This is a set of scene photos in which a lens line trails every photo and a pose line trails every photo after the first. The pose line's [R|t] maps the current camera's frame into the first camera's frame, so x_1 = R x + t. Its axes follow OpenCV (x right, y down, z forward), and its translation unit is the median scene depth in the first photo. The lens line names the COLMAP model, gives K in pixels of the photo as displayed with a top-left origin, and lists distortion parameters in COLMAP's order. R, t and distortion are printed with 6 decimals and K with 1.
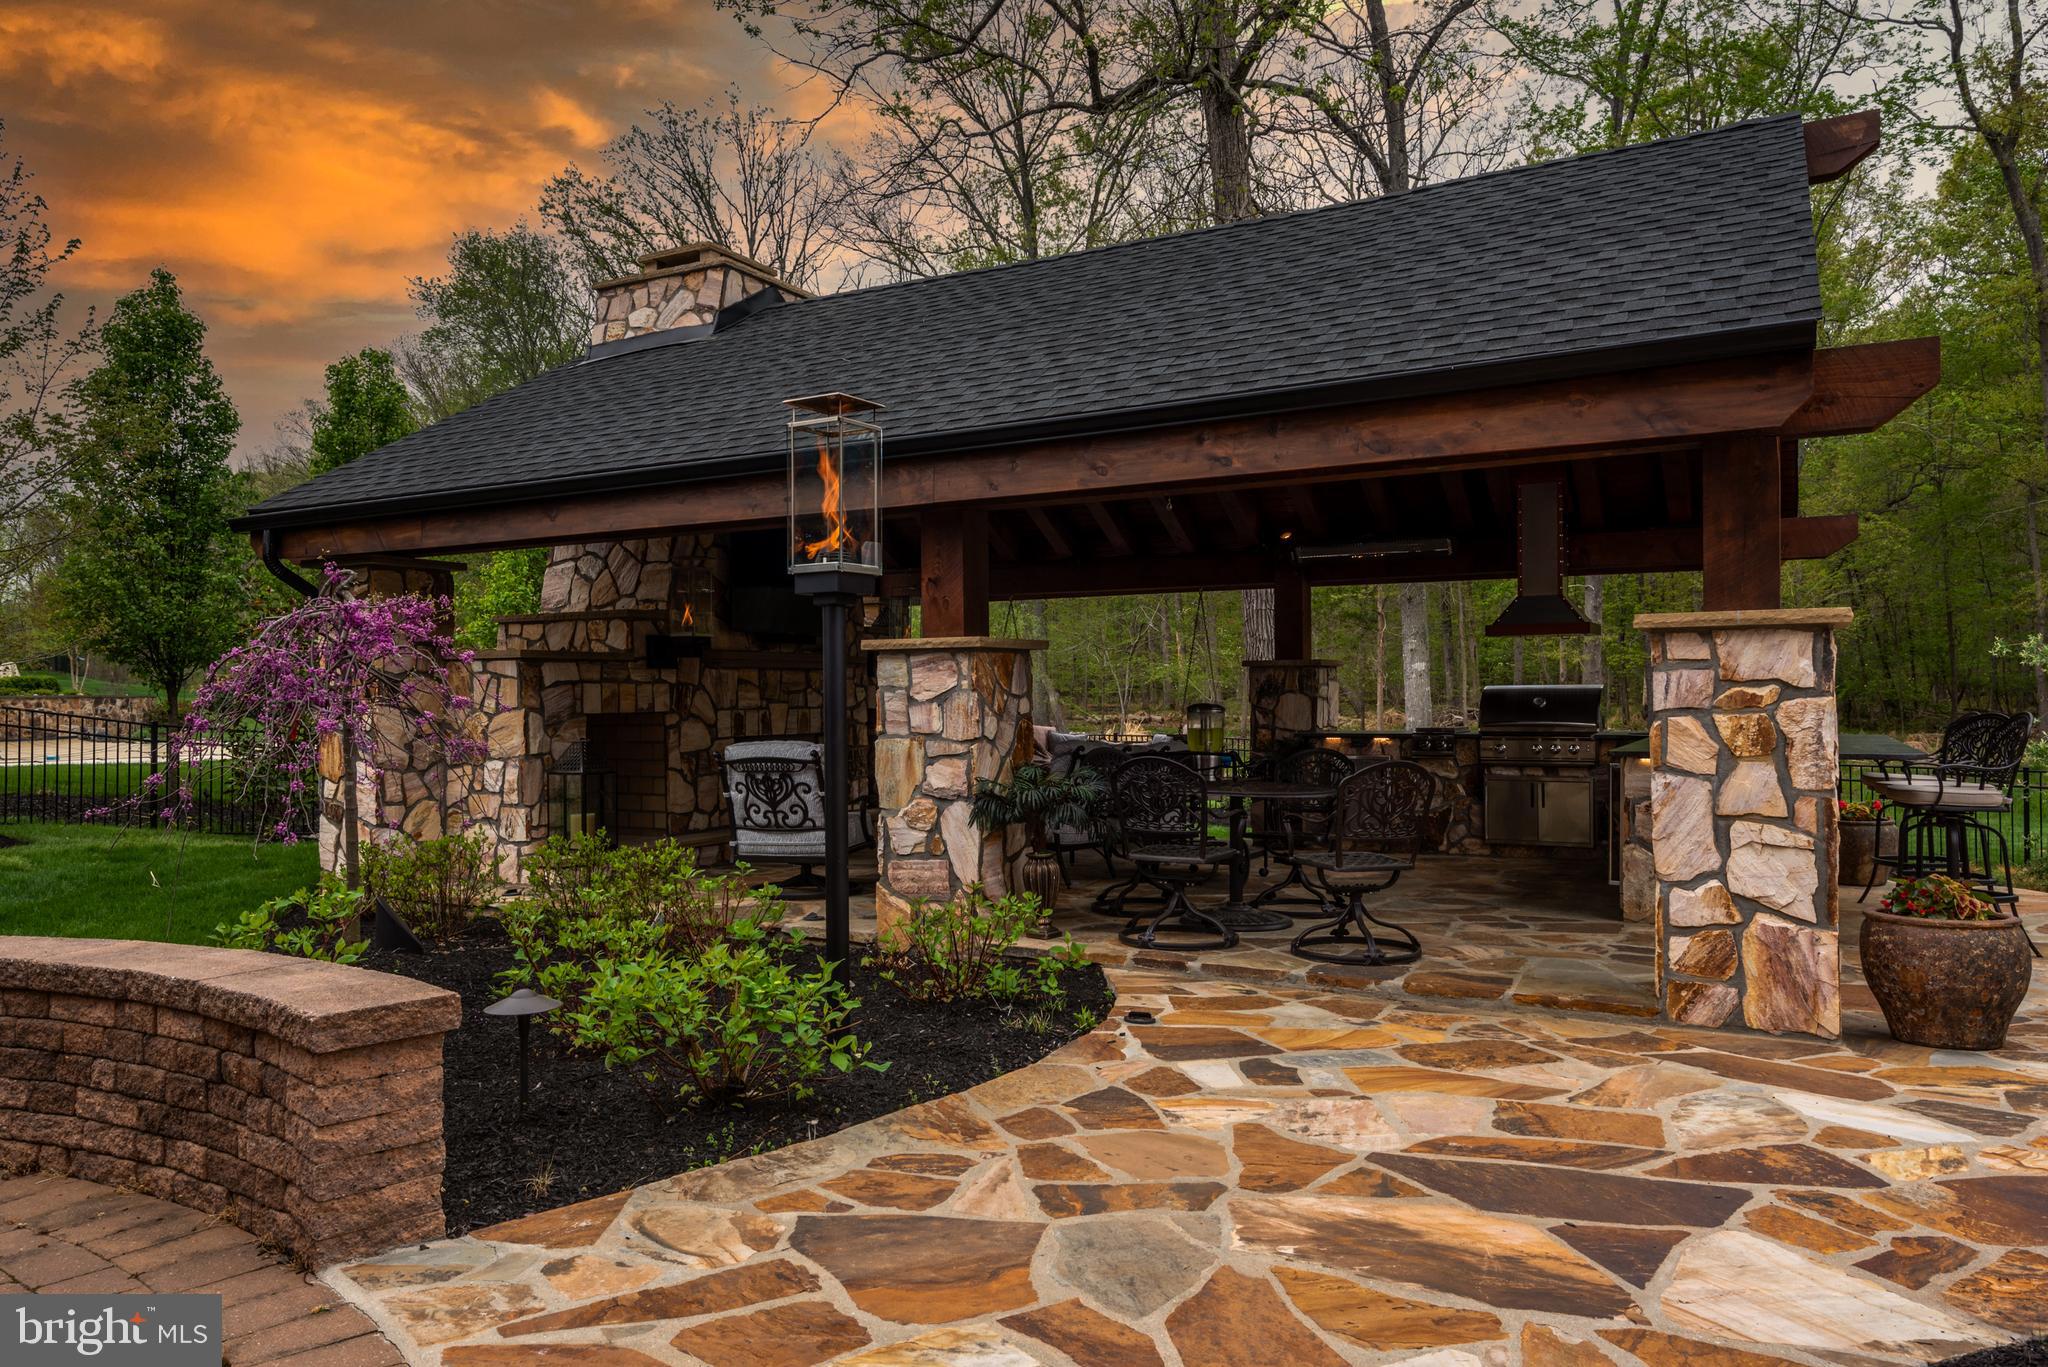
lens RADIAL K [[1355.8, 0, 1026.4], [0, 1355.8, 685.0], [0, 0, 1]] dist [0.037760, -0.035899]
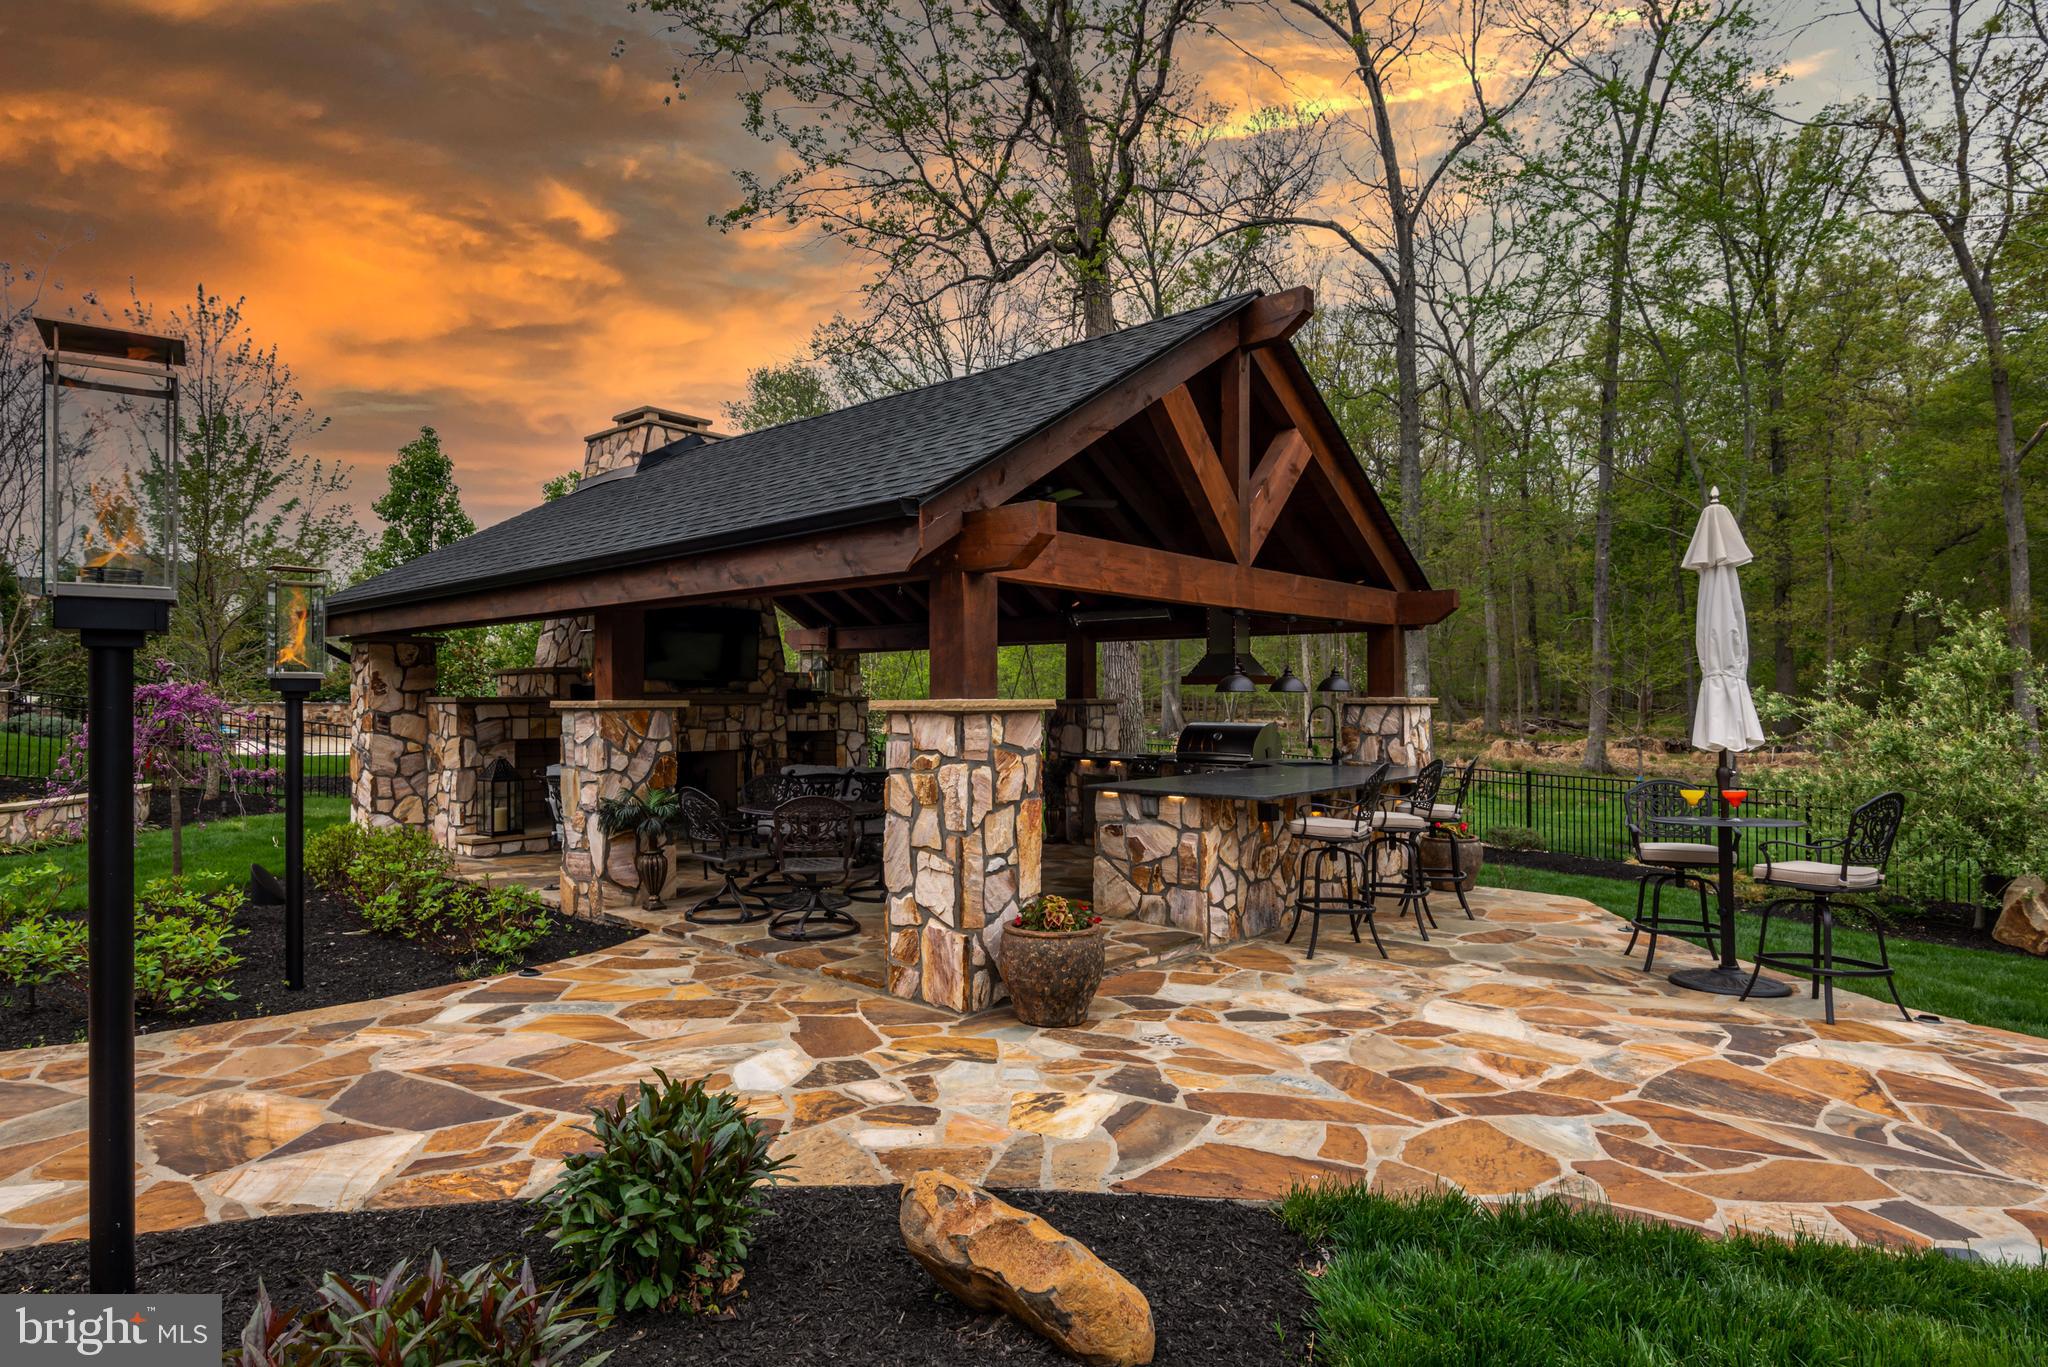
lens RADIAL K [[1061.1, 0, 1028.1], [0, 1061.1, 692.1], [0, 0, 1]] dist [0.019523, -0.000999]
pose [[0.980061, 0.004326, -0.198647, 0.464835], [-0.003975, 0.999990, 0.002168, -0.035744], [0.198655, -0.001335, 0.980069, -0.018948]]
